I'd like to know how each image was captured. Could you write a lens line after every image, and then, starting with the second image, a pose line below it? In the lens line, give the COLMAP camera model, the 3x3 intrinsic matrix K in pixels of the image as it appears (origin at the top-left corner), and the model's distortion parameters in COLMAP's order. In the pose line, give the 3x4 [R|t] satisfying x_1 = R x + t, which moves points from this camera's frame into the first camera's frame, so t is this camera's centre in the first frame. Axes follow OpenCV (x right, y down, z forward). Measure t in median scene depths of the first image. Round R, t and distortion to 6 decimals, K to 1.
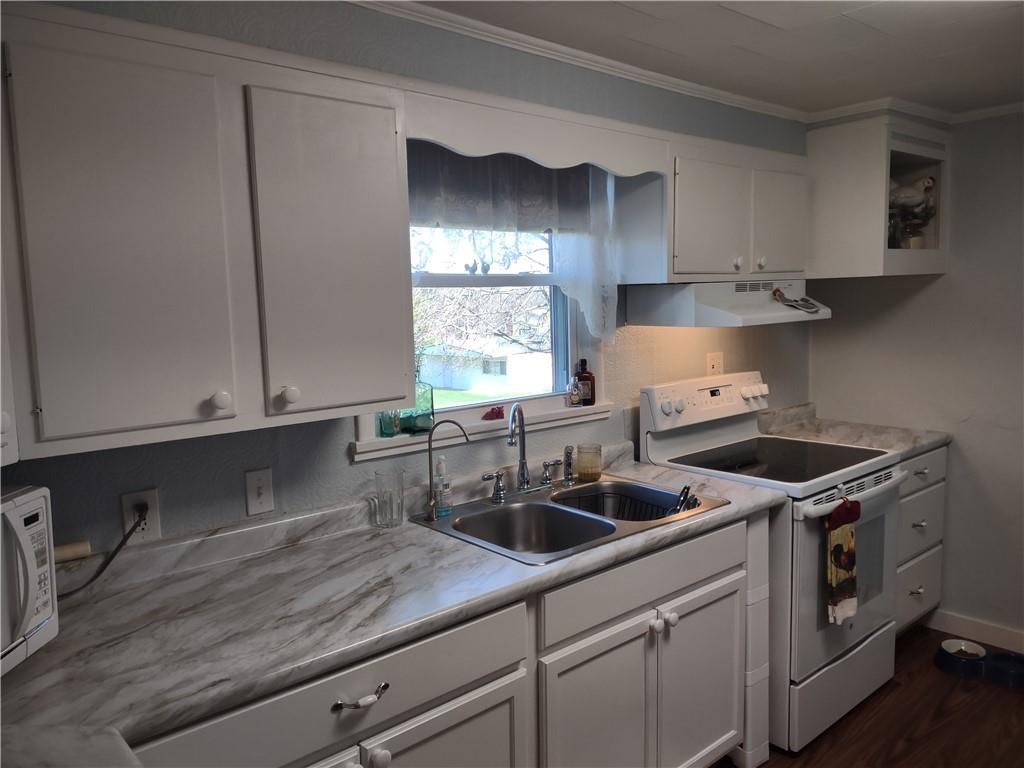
lens RADIAL K [[769.8, 0, 542.5], [0, 769.8, 383.5], [0, 0, 1]] dist [0.006556, 0.002179]
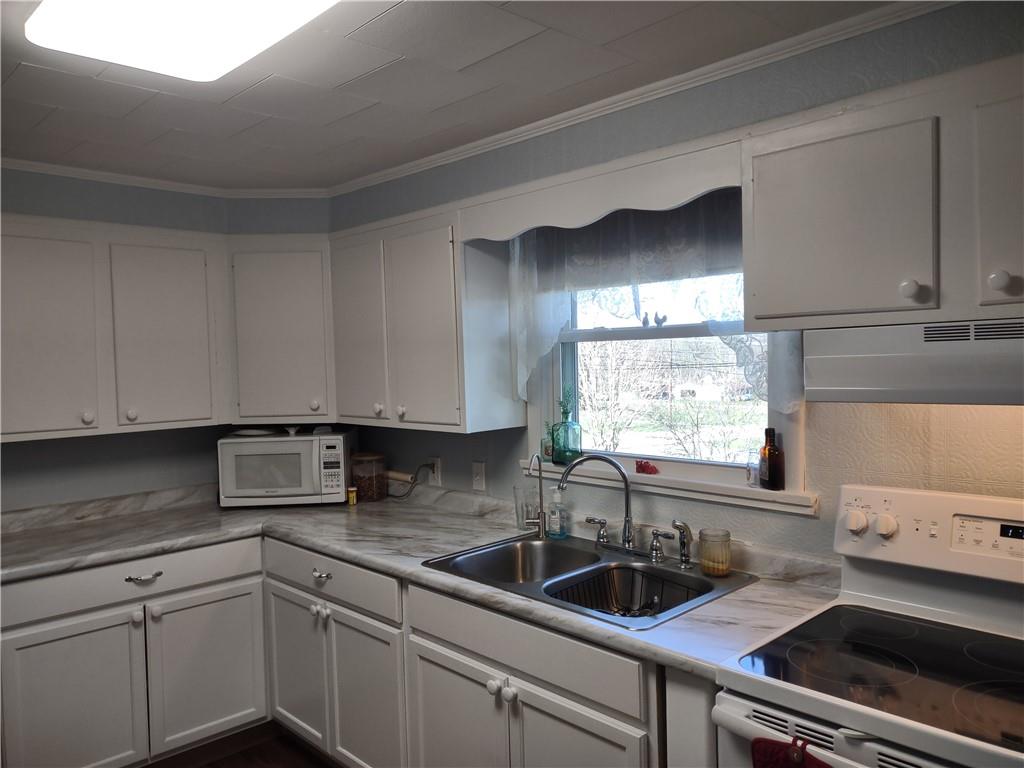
lens RADIAL K [[769.8, 0, 542.5], [0, 769.8, 383.5], [0, 0, 1]] dist [0.006556, 0.002179]
pose [[0.040358, 0.057812, -0.997511, 0.985694], [-0.084654, 0.994933, 0.054238, -0.117248], [0.995593, 0.082254, 0.045047, 0.869259]]
